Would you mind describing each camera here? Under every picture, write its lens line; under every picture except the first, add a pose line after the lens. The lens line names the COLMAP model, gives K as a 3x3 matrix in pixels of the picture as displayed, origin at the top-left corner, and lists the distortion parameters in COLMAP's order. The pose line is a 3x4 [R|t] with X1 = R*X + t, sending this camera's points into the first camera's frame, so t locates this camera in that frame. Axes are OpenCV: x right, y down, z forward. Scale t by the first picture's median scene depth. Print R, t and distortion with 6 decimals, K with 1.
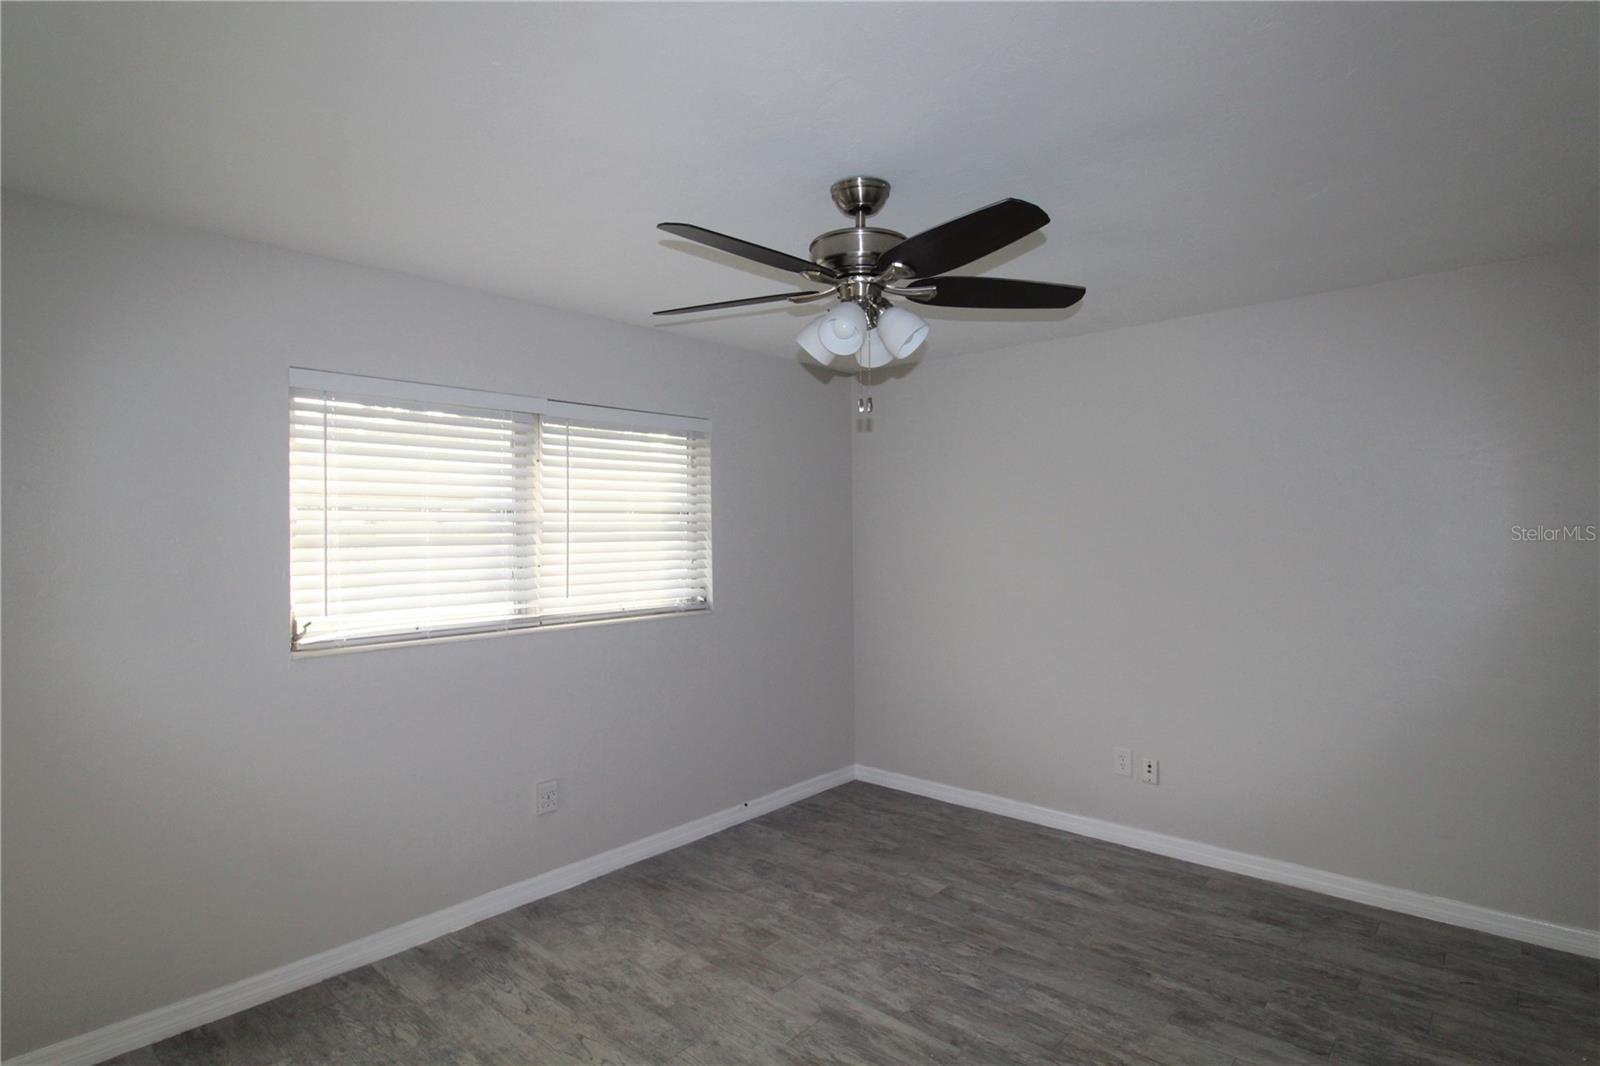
lens RADIAL K [[807.7, 0, 795.8], [0, 807.7, 529.5], [0, 0, 1]] dist [-0.006532, -0.001818]
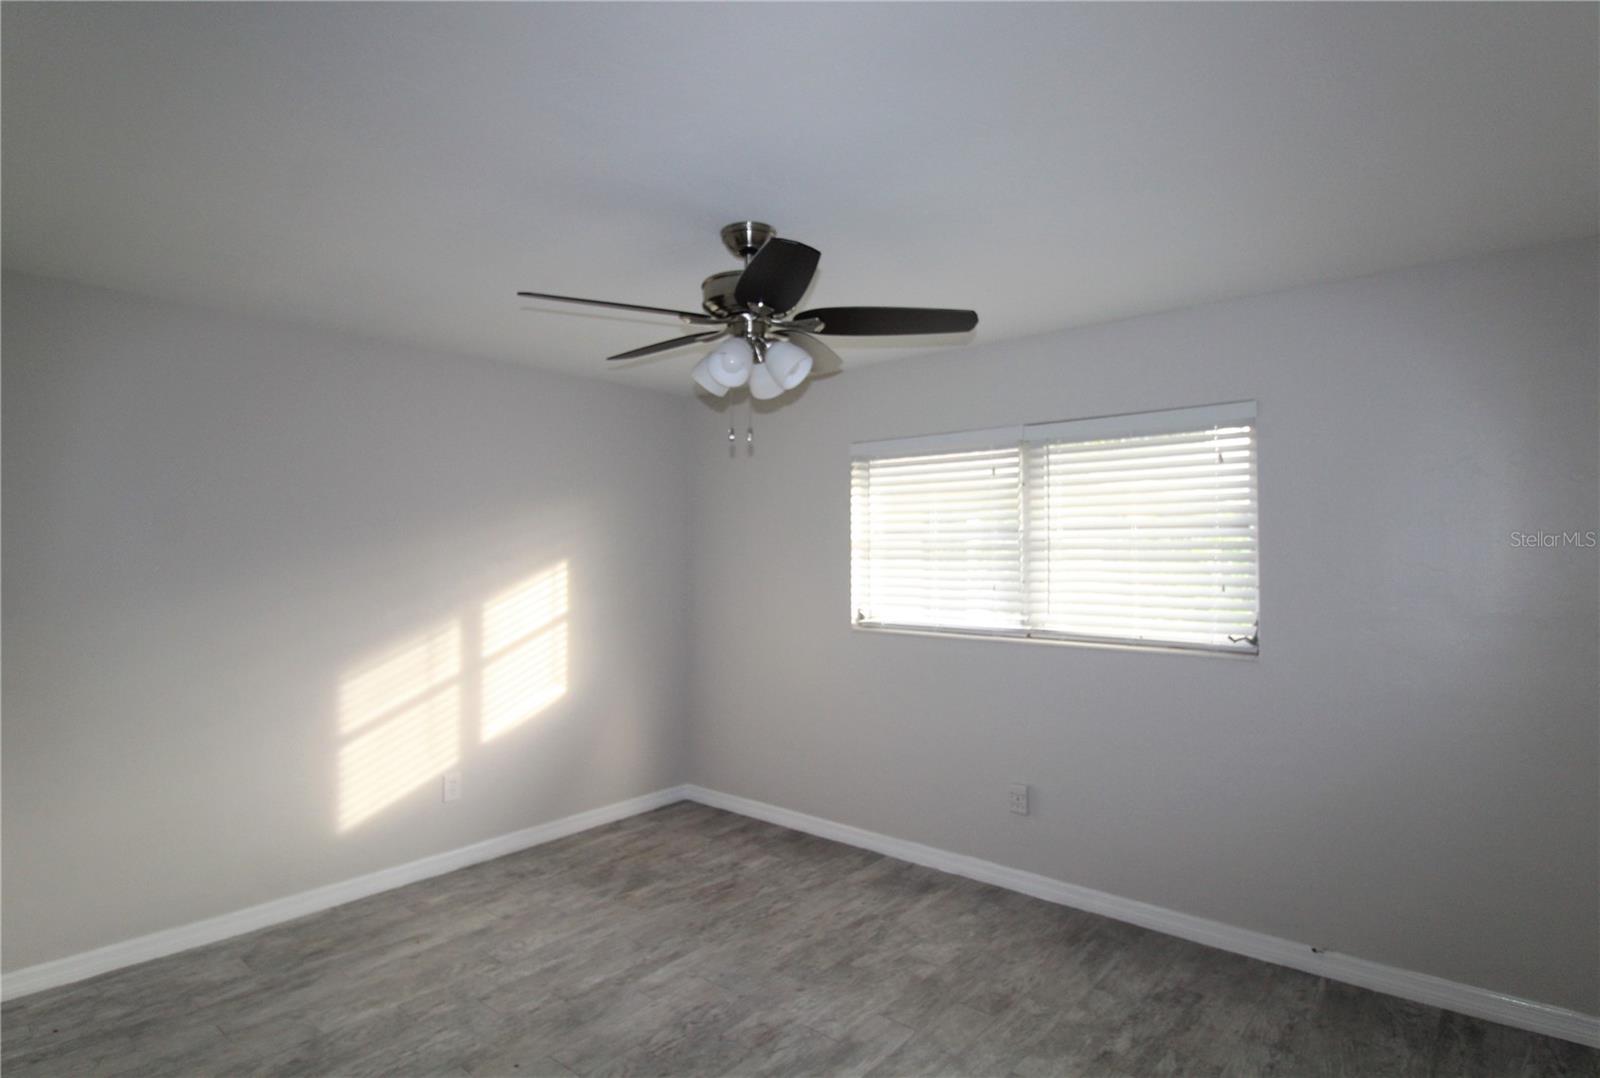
lens RADIAL K [[822.7, 0, 799.1], [0, 822.7, 536.1], [0, 0, 1]] dist [-0.019969, -0.000967]
pose [[0.037585, -0.010235, -0.999241, 0.848611], [0.002132, 0.999946, -0.010162, -0.004922], [0.999291, -0.001748, 0.037605, 0.743546]]
